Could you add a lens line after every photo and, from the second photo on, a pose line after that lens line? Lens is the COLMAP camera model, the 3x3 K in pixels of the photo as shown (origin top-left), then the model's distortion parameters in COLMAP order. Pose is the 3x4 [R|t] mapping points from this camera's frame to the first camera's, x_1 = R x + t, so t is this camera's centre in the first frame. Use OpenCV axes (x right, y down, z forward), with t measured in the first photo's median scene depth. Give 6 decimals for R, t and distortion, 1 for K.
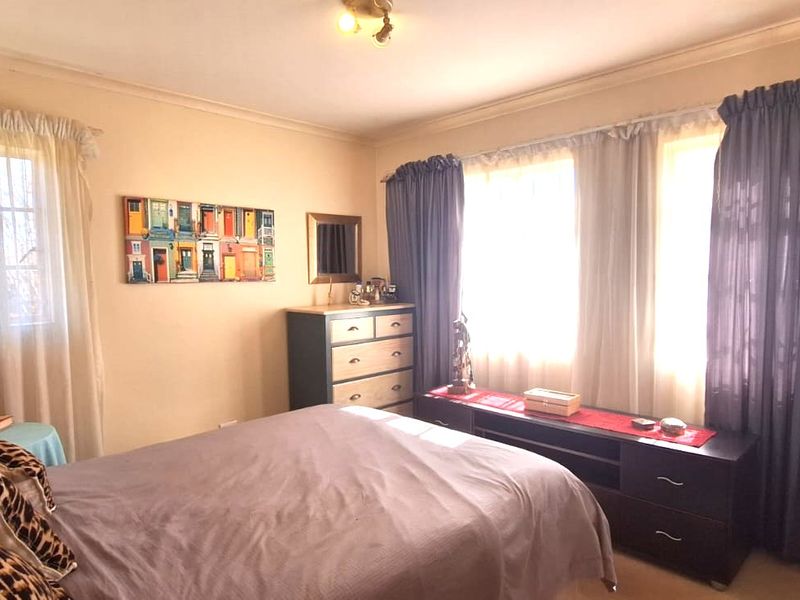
lens RADIAL K [[550.8, 0, 405.8], [0, 550.8, 296.2], [0, 0, 1]] dist [0.108635, -0.140582]
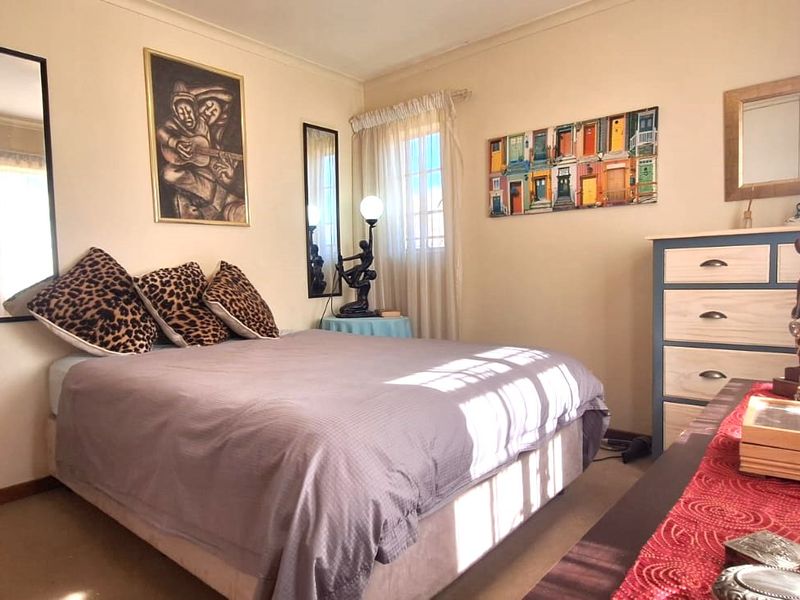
lens RADIAL K [[550.8, 0, 405.8], [0, 550.8, 296.2], [0, 0, 1]] dist [0.108635, -0.140582]
pose [[0.064147, 0.036629, -0.997268, 0.560161], [-0.033577, 0.998840, 0.034527, 0.094803], [0.997375, 0.031270, 0.065302, 0.691638]]
